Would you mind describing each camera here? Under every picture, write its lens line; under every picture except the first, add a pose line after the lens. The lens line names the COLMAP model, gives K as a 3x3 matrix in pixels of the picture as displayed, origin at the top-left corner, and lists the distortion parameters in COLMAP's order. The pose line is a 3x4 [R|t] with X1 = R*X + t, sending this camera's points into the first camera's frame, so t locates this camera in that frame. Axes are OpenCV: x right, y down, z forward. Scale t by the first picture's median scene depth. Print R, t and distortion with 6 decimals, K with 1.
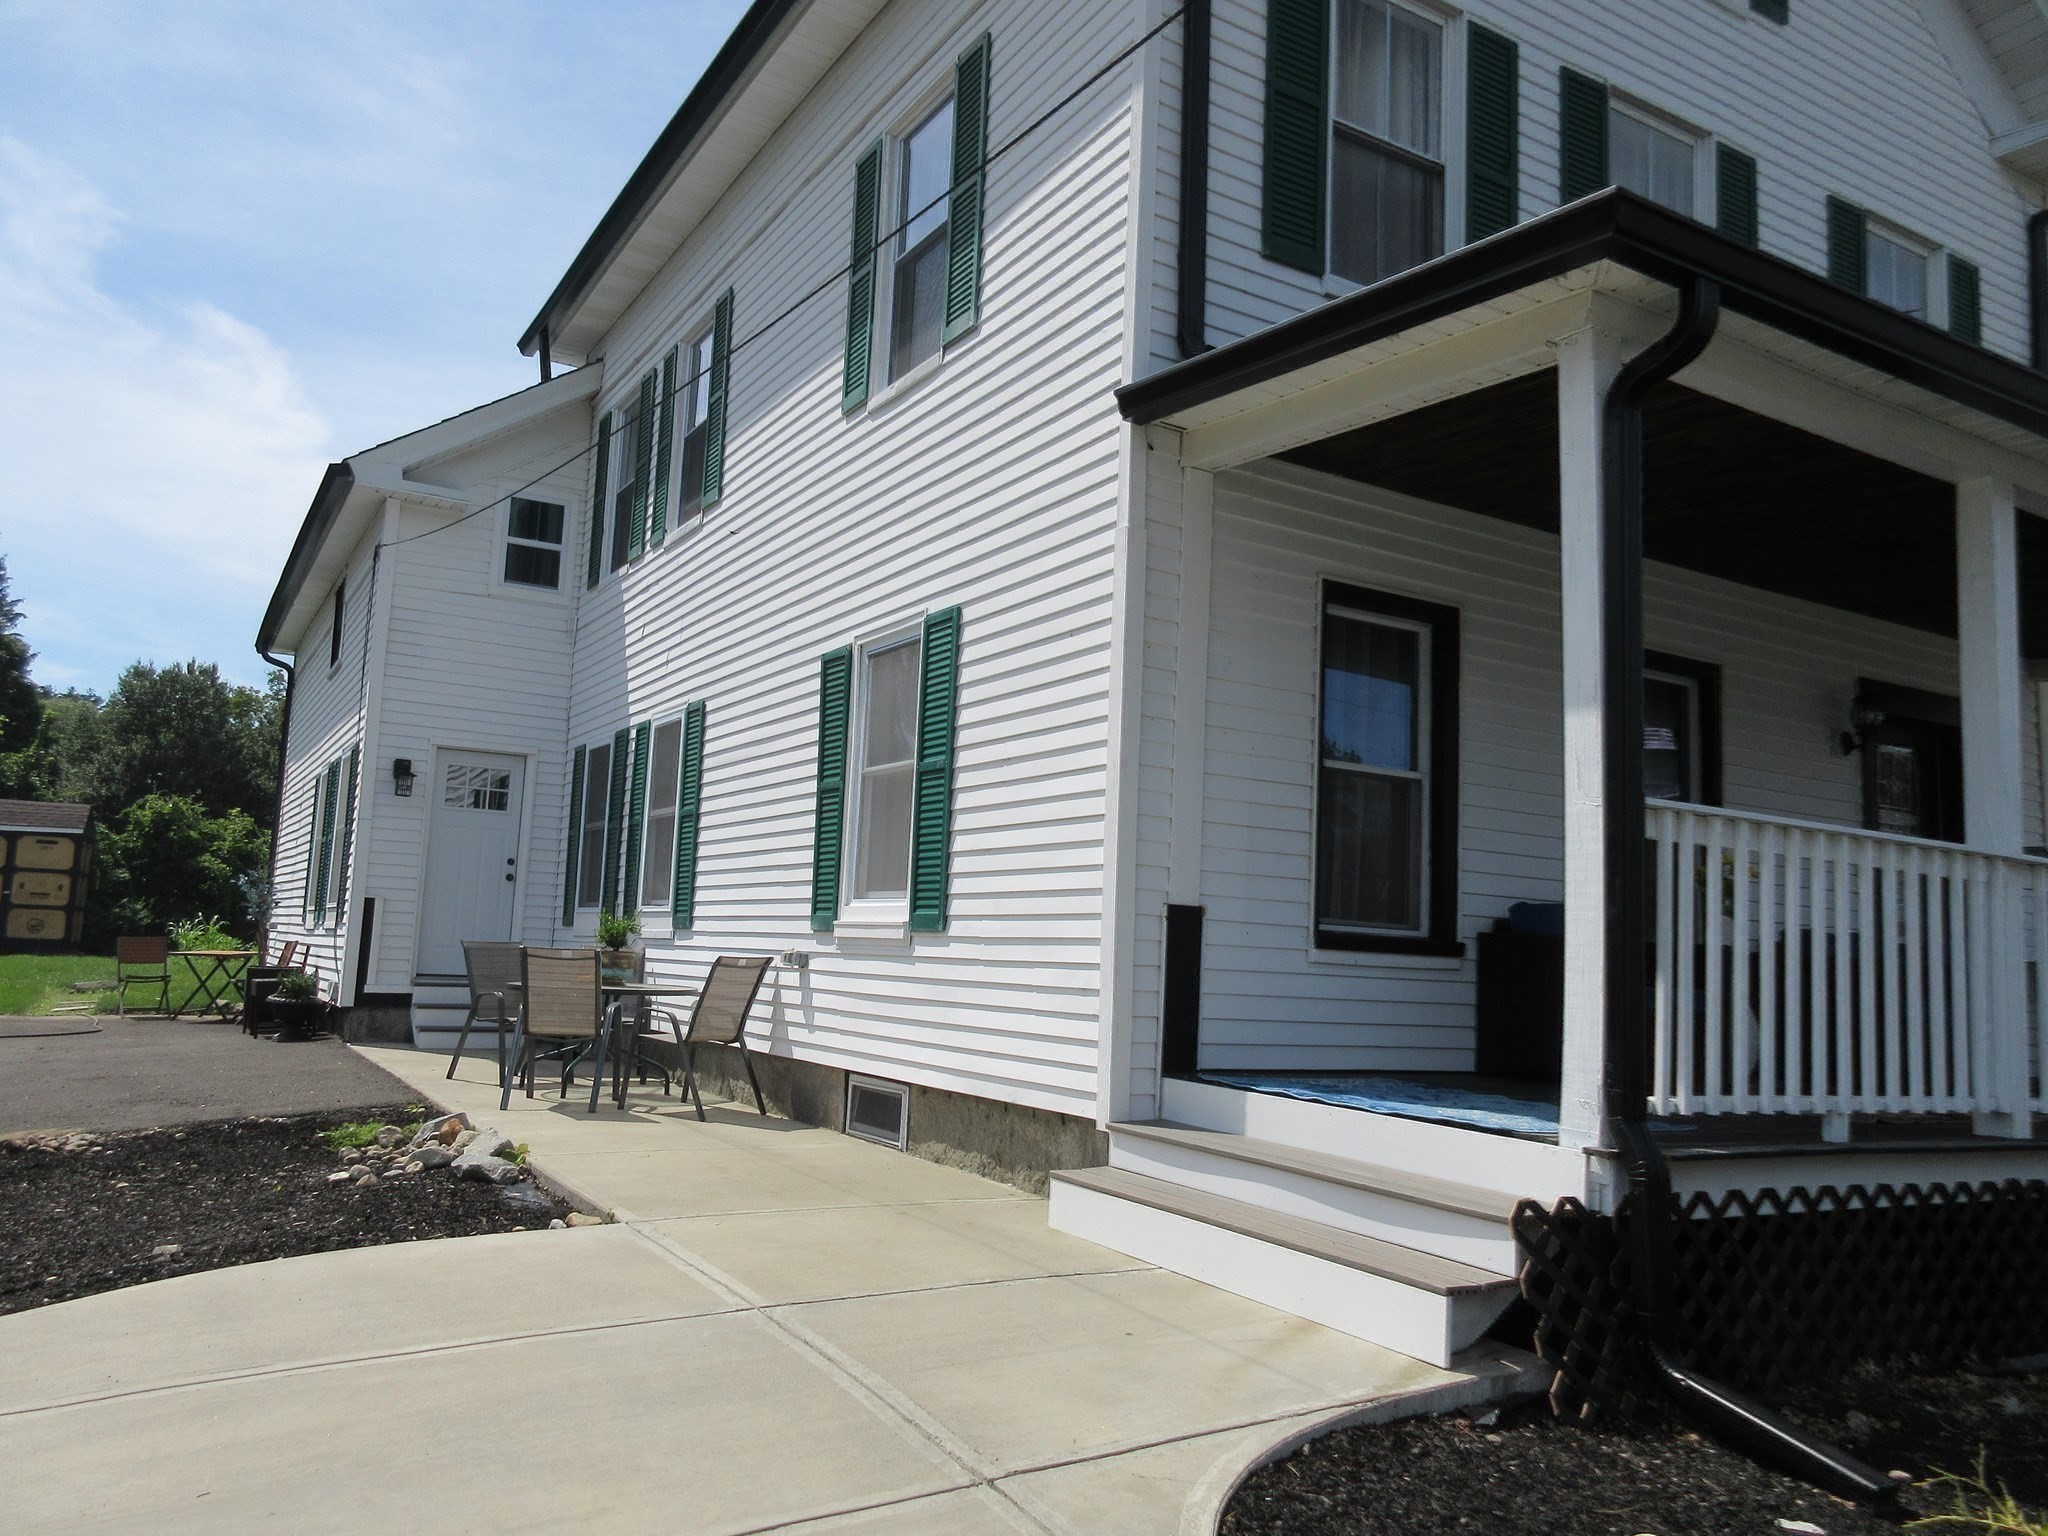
lens RADIAL K [[1533.0, 0, 1024.0], [0, 1533.0, 768.0], [0, 0, 1]] dist [0.014658, 0.007401]
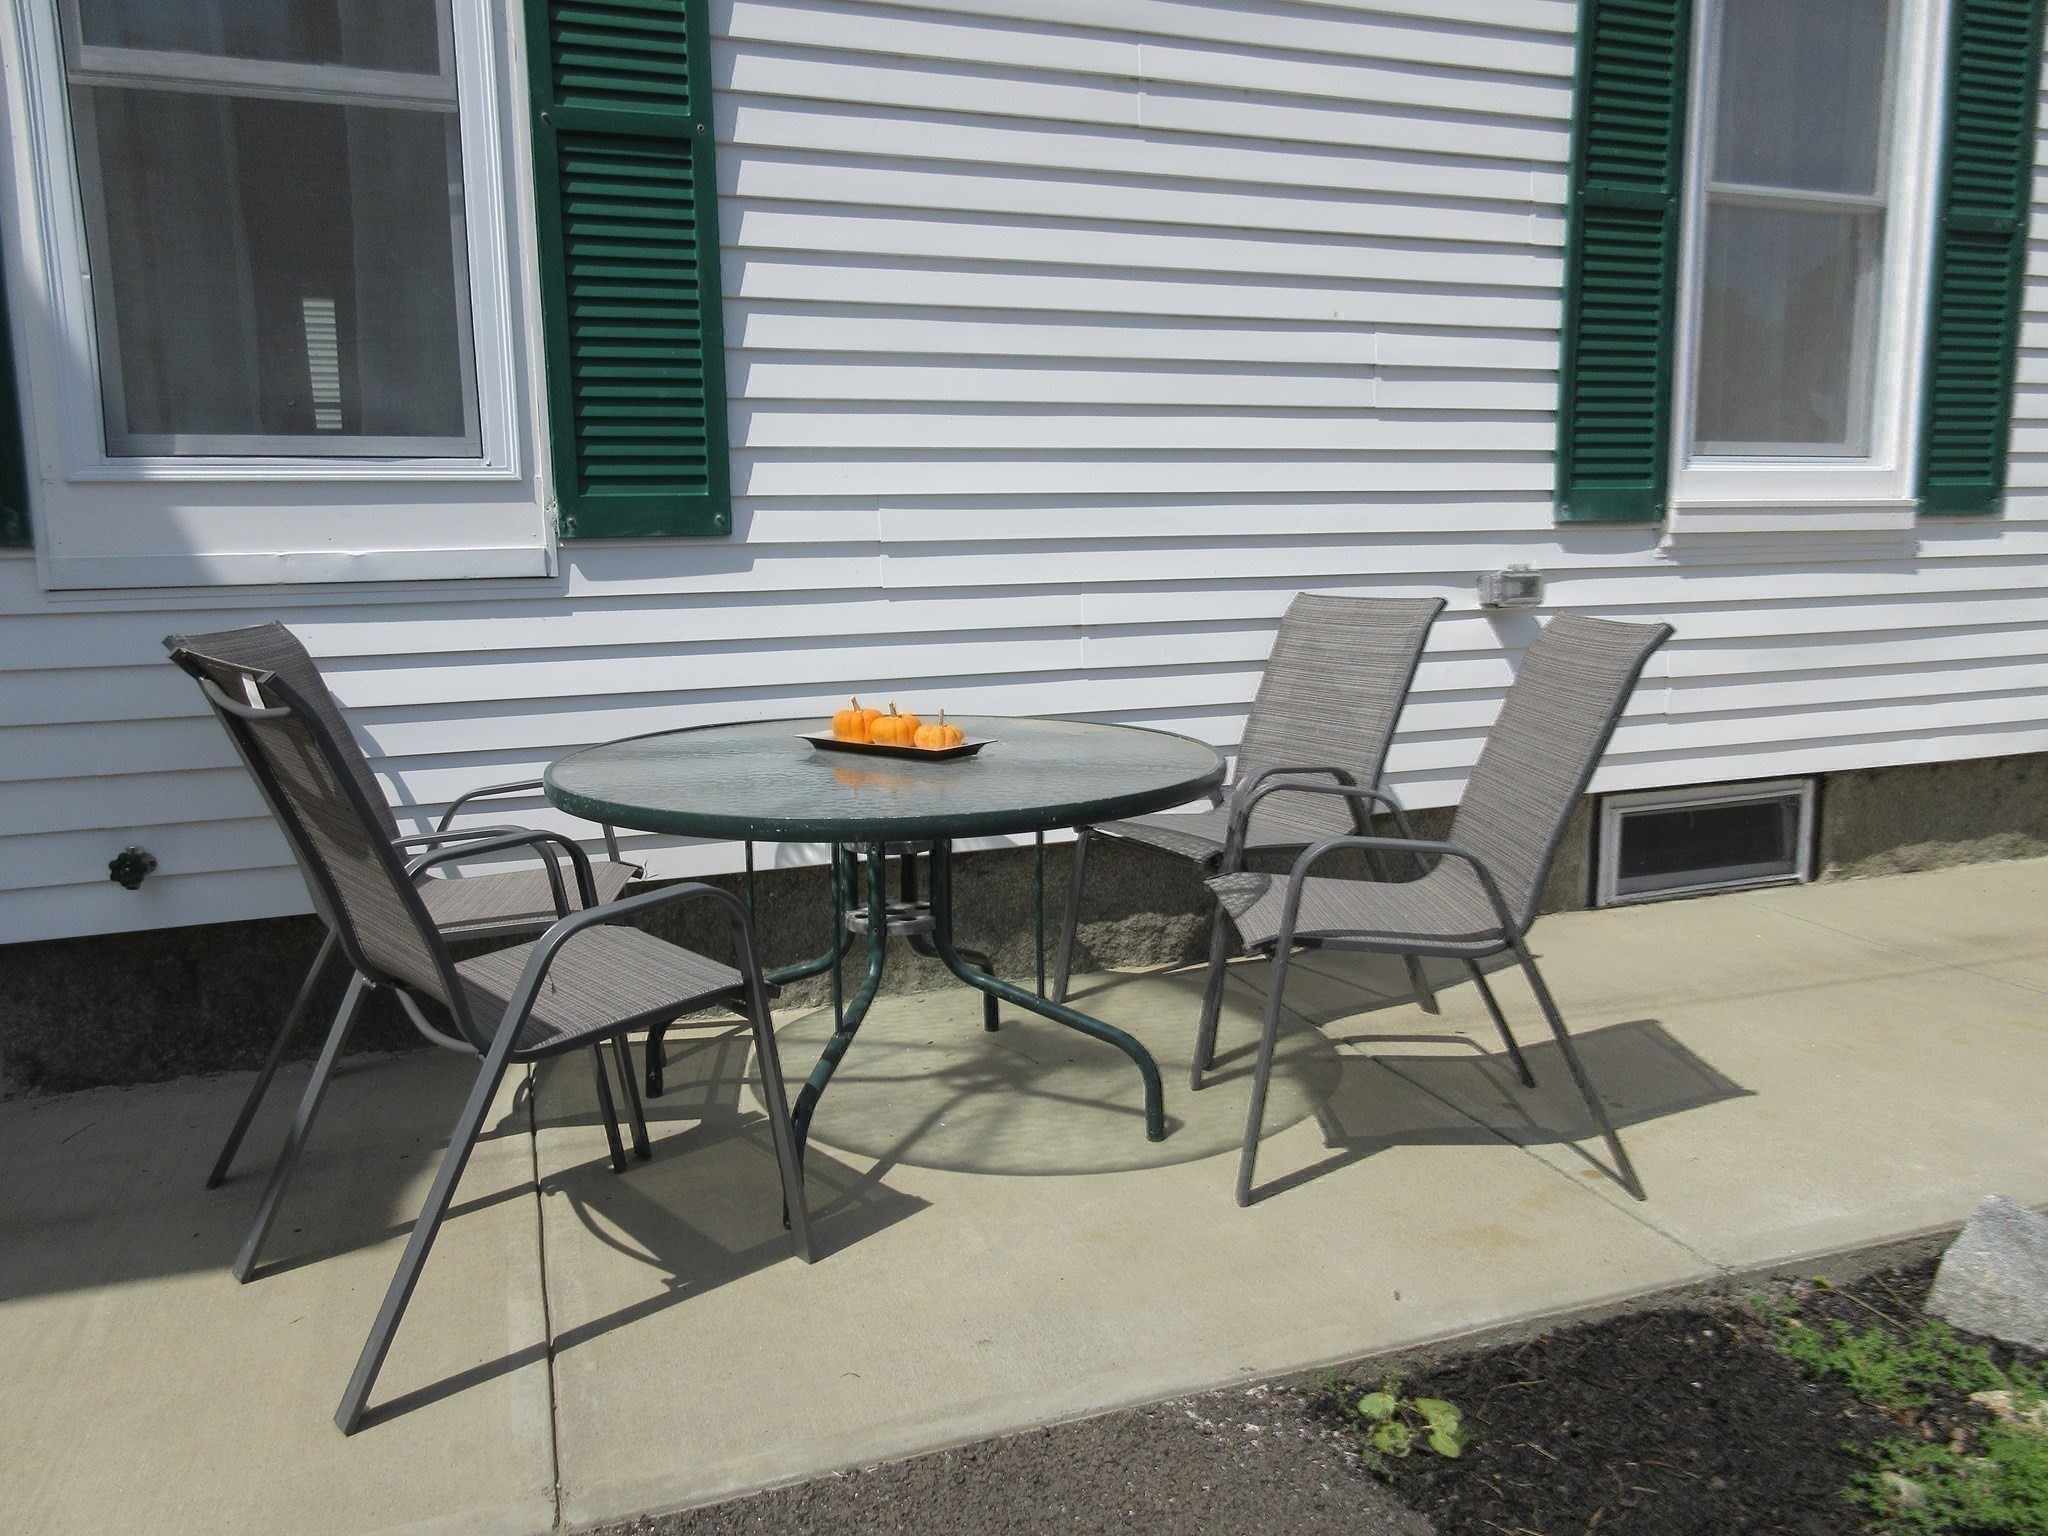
lens RADIAL K [[1533.0, 0, 1024.0], [0, 1533.0, 768.0], [0, 0, 1]] dist [0.014658, 0.007401]
pose [[0.167101, -0.198956, 0.965657, -0.649976], [-0.102971, 0.970550, 0.217783, 0.096836], [-0.980548, -0.135826, 0.141693, 1.121819]]
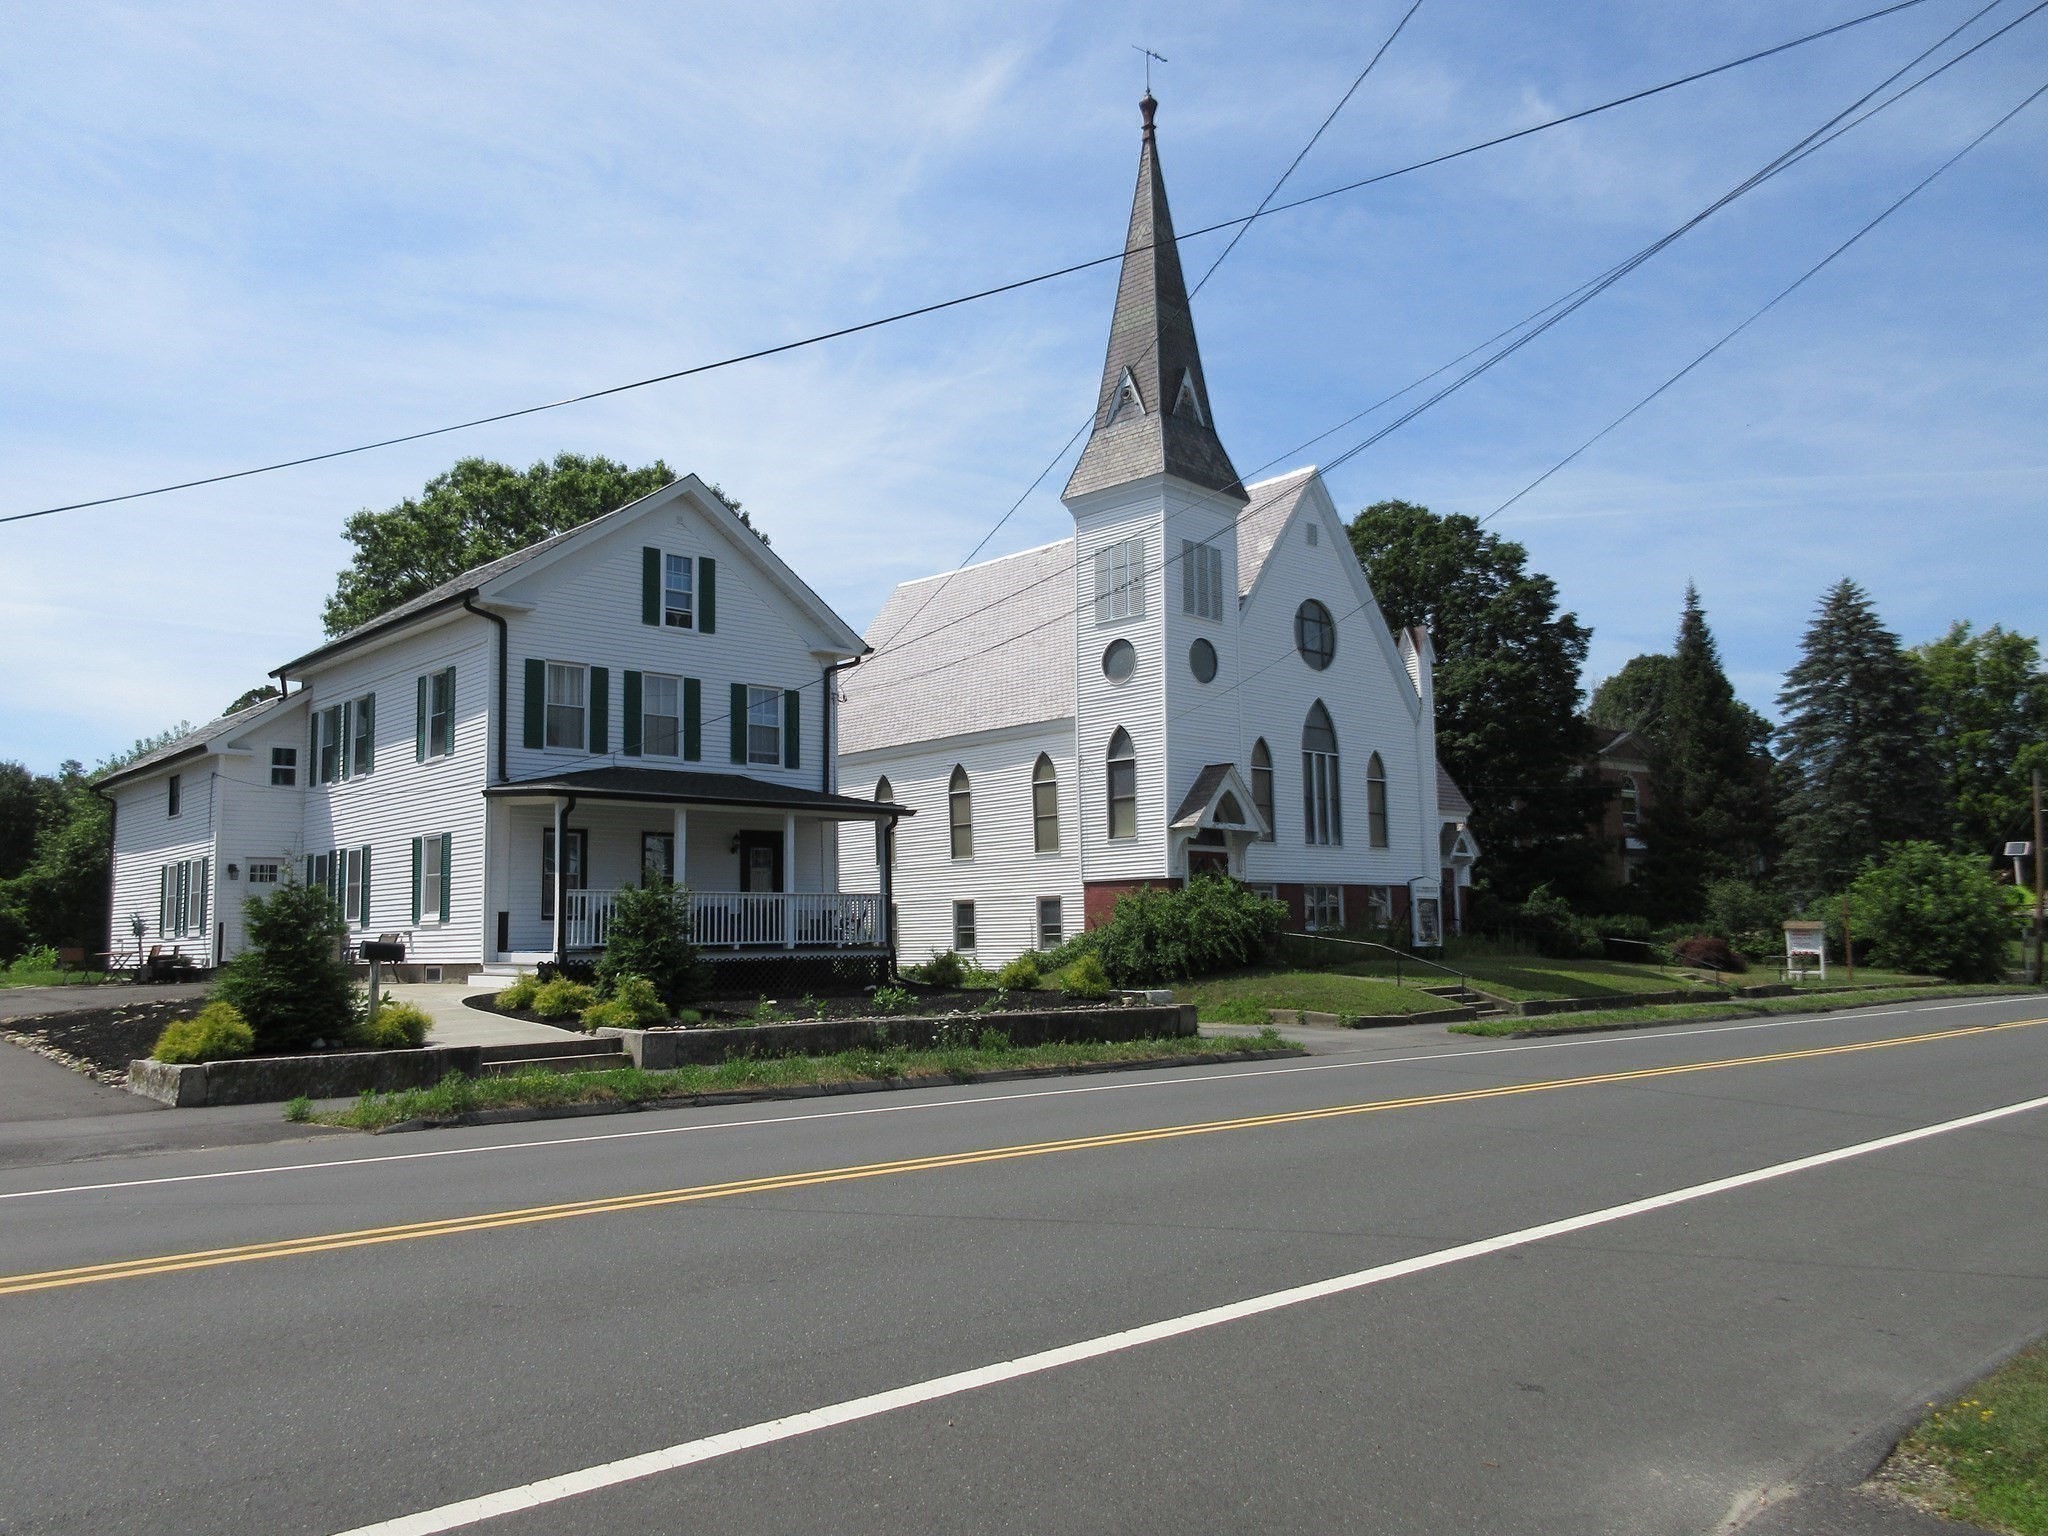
lens RADIAL K [[1605.6, 0, 1024.0], [0, 1605.6, 768.0], [0, 0, 1]] dist [0.008794, 0.008376]
pose [[0.976520, -0.037139, 0.212203, 0.410801], [0.033754, 0.999239, 0.019552, -0.243617], [-0.212767, -0.011931, 0.977030, -2.562718]]
